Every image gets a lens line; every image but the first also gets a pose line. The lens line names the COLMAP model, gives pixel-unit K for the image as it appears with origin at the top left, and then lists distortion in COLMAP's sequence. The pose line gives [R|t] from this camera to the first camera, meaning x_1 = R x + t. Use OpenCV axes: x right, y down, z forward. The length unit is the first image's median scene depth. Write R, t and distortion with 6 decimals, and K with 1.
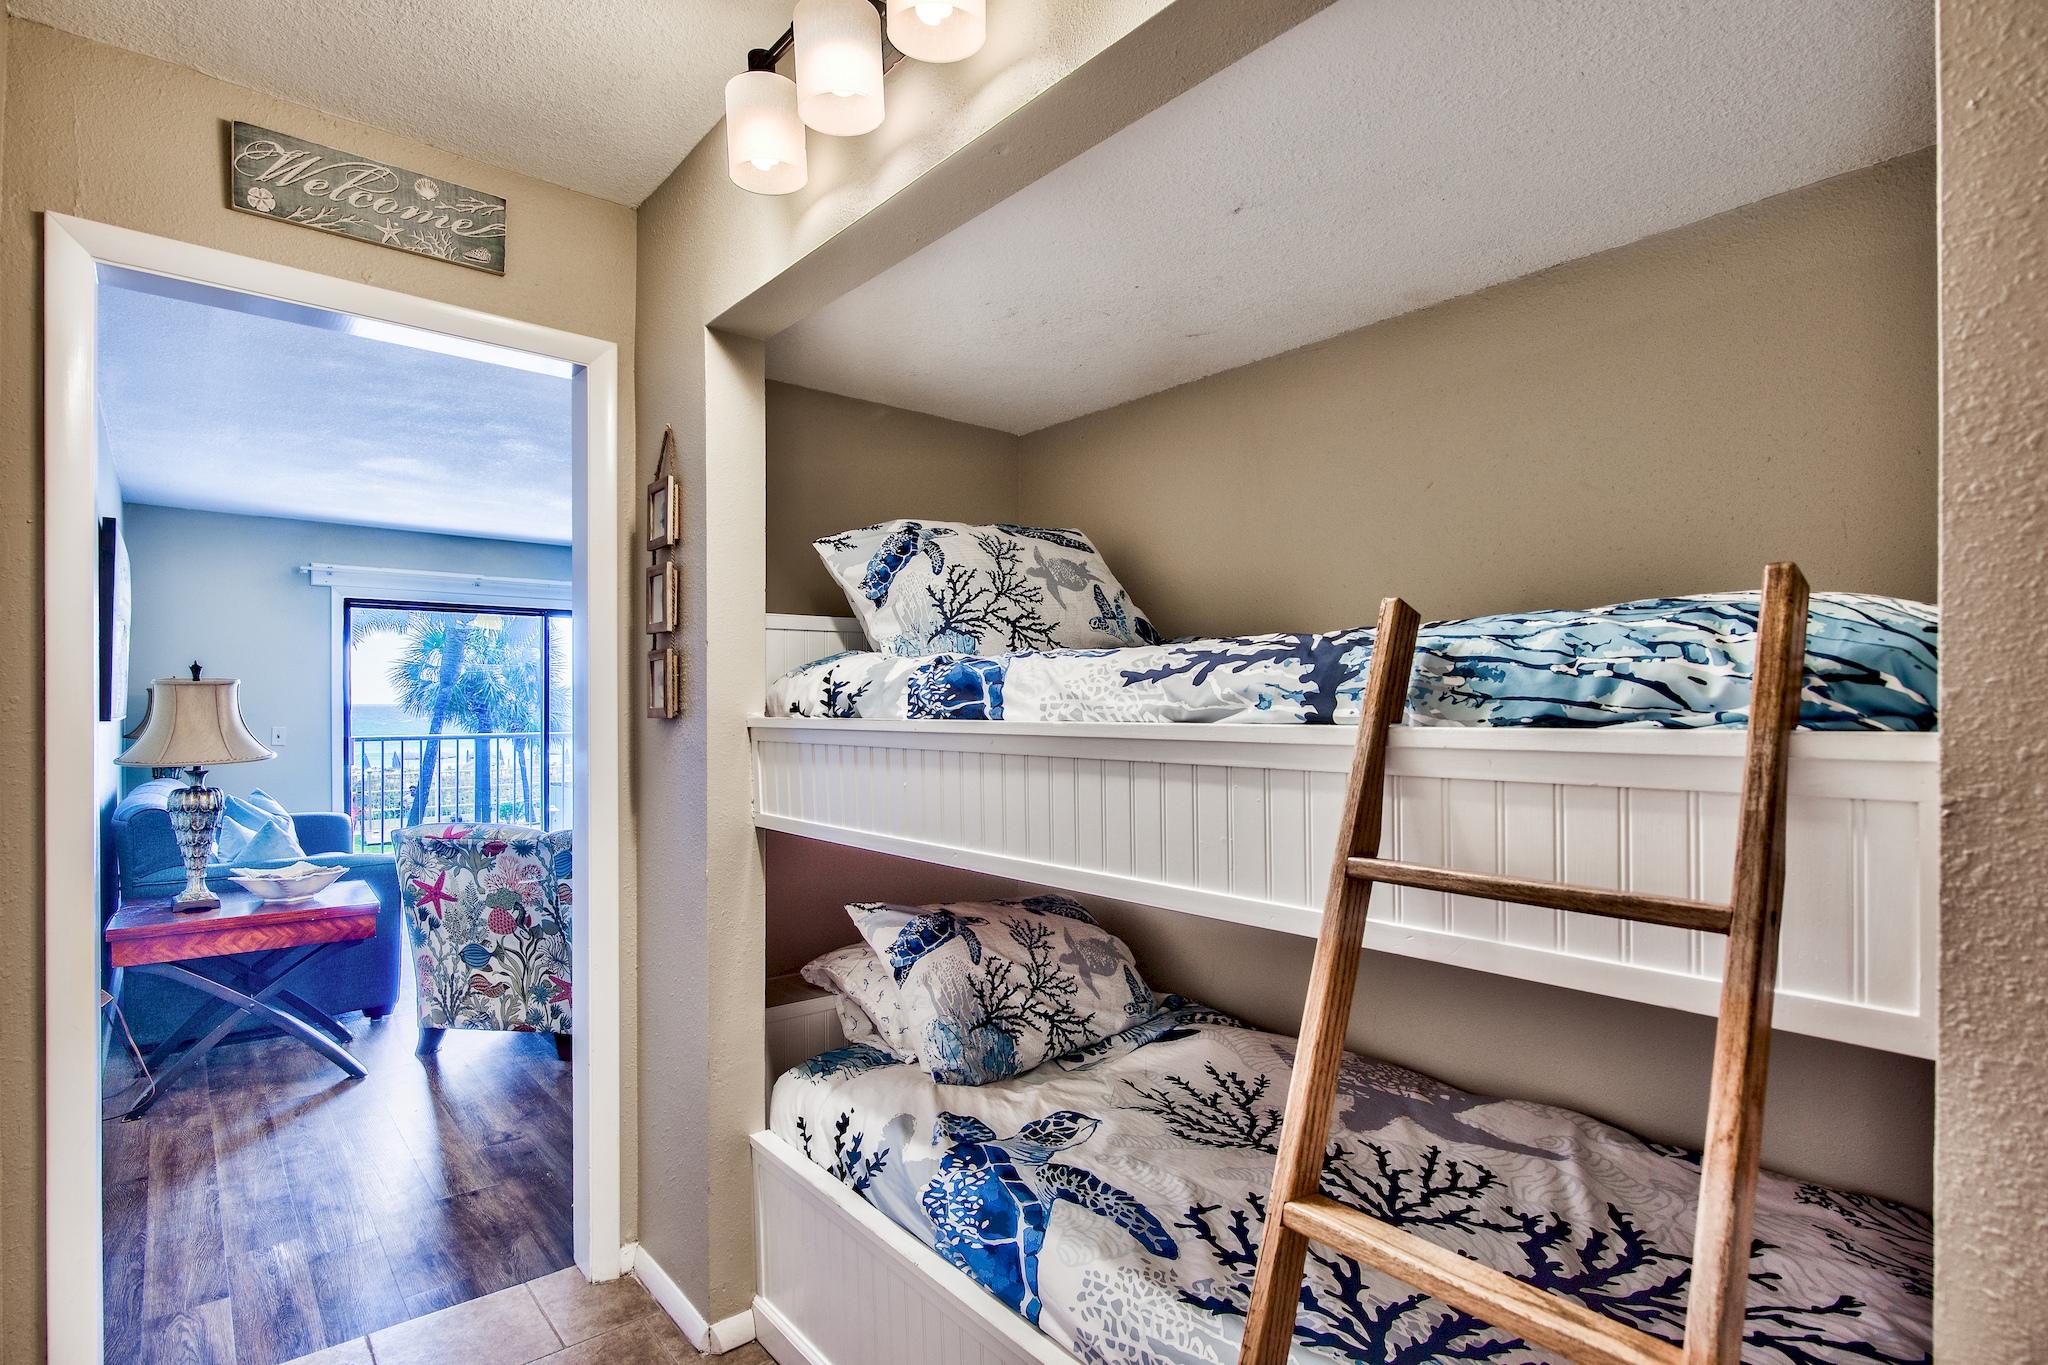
lens RADIAL K [[1022.1, 0, 1024.5], [0, 1022.1, 690.4], [0, 0, 1]] dist [-0.001454, -0.000371]
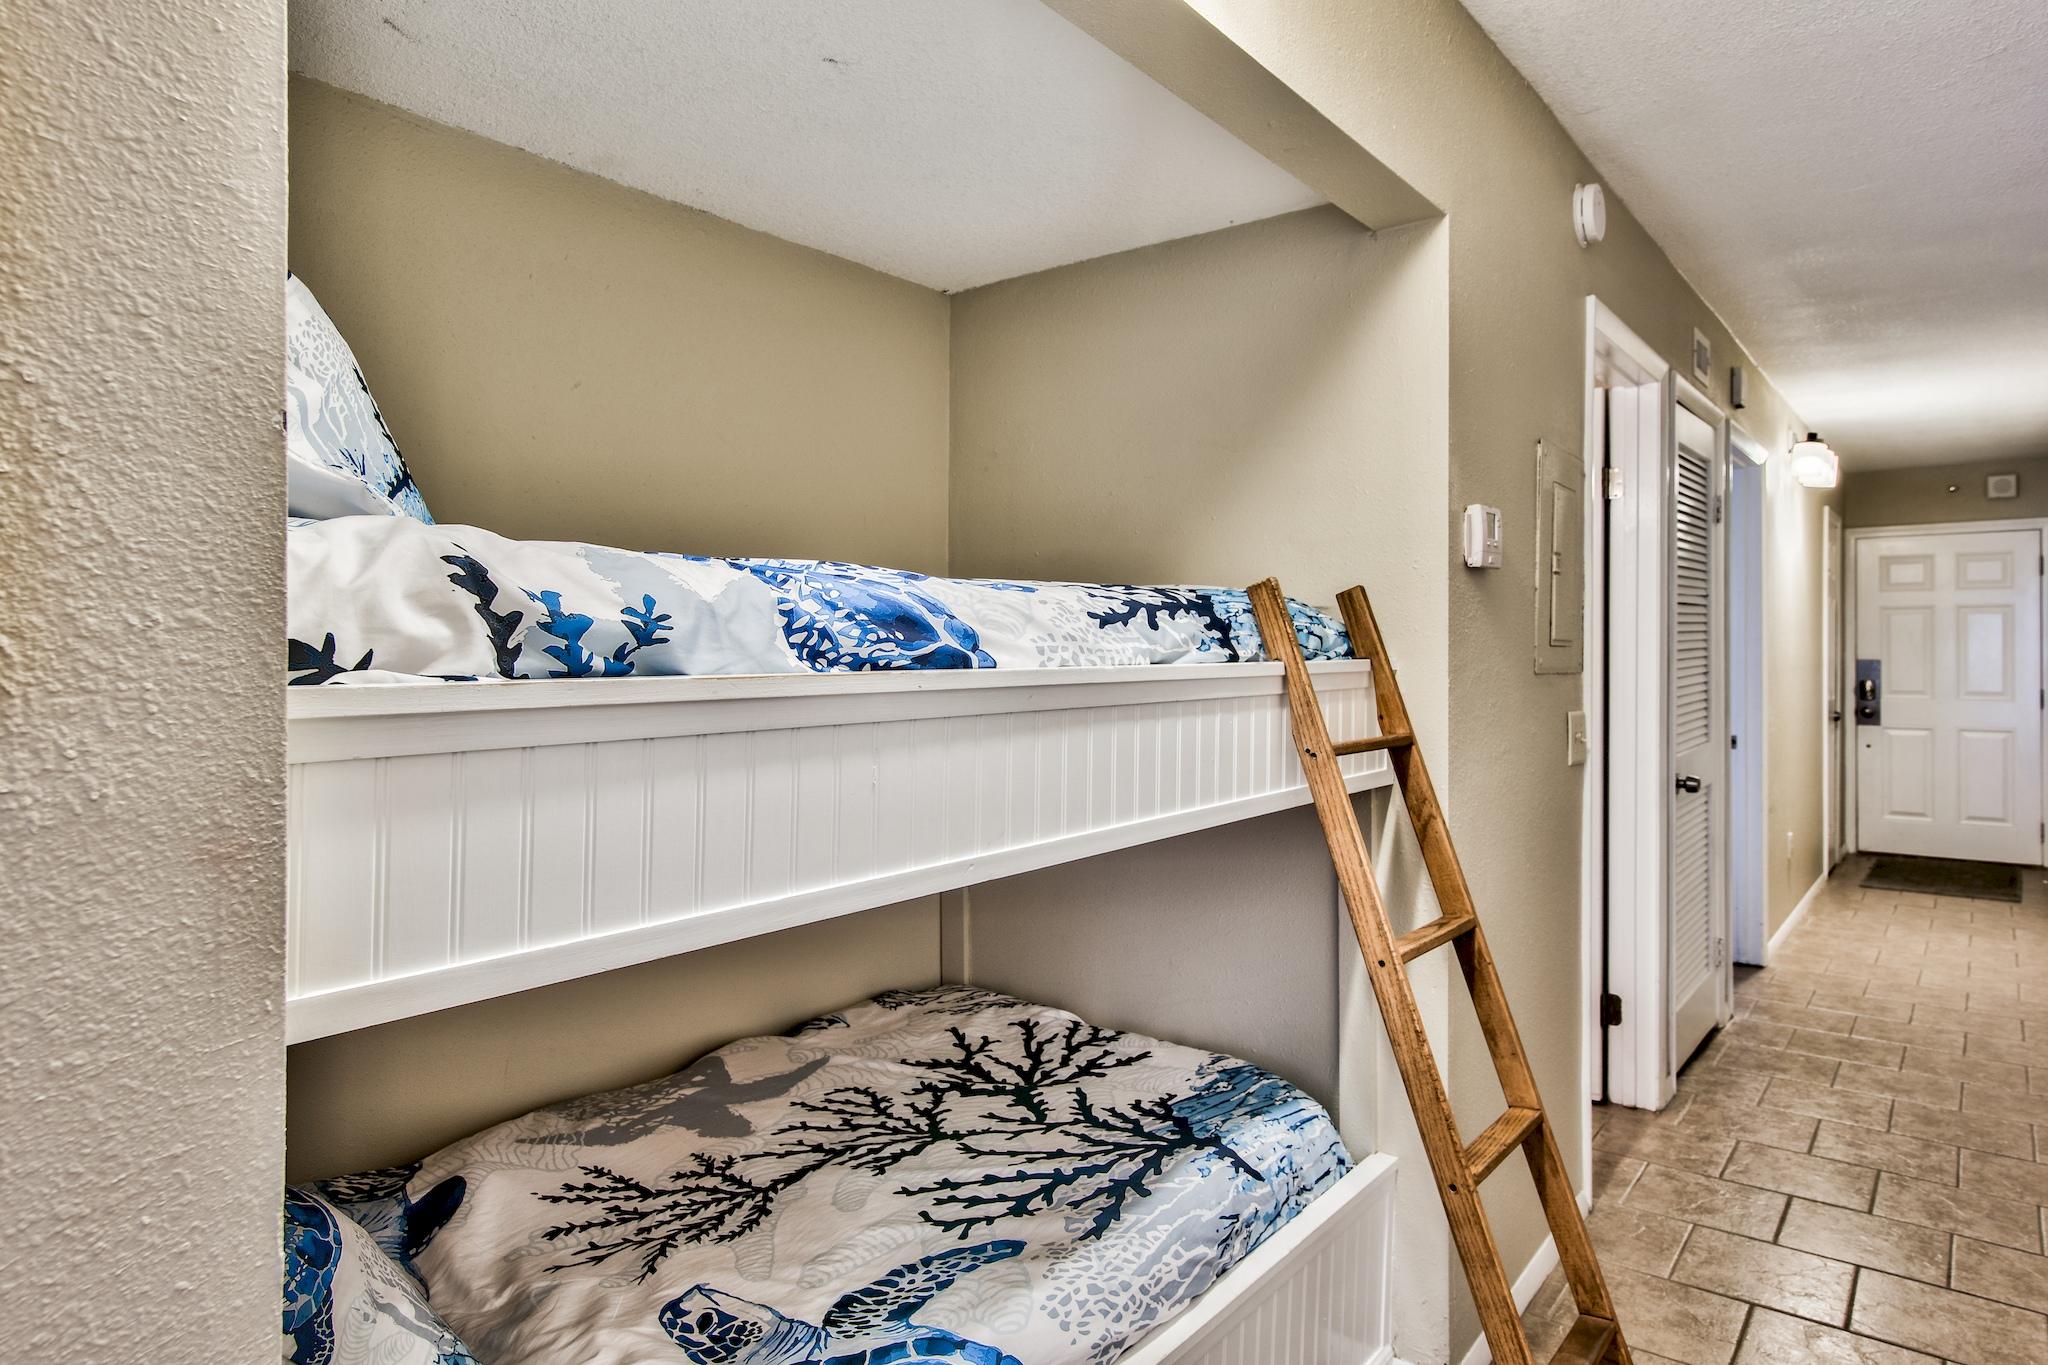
lens RADIAL K [[1225.8, 0, 1023.2], [0, 1225.8, 630.6], [0, 0, 1]] dist [0.006138, 0.001409]
pose [[-0.208649, 0.018842, 0.977809, -0.871861], [-0.009820, 0.999724, -0.021360, 0.020171], [-0.977941, -0.014059, -0.208406, 1.129949]]
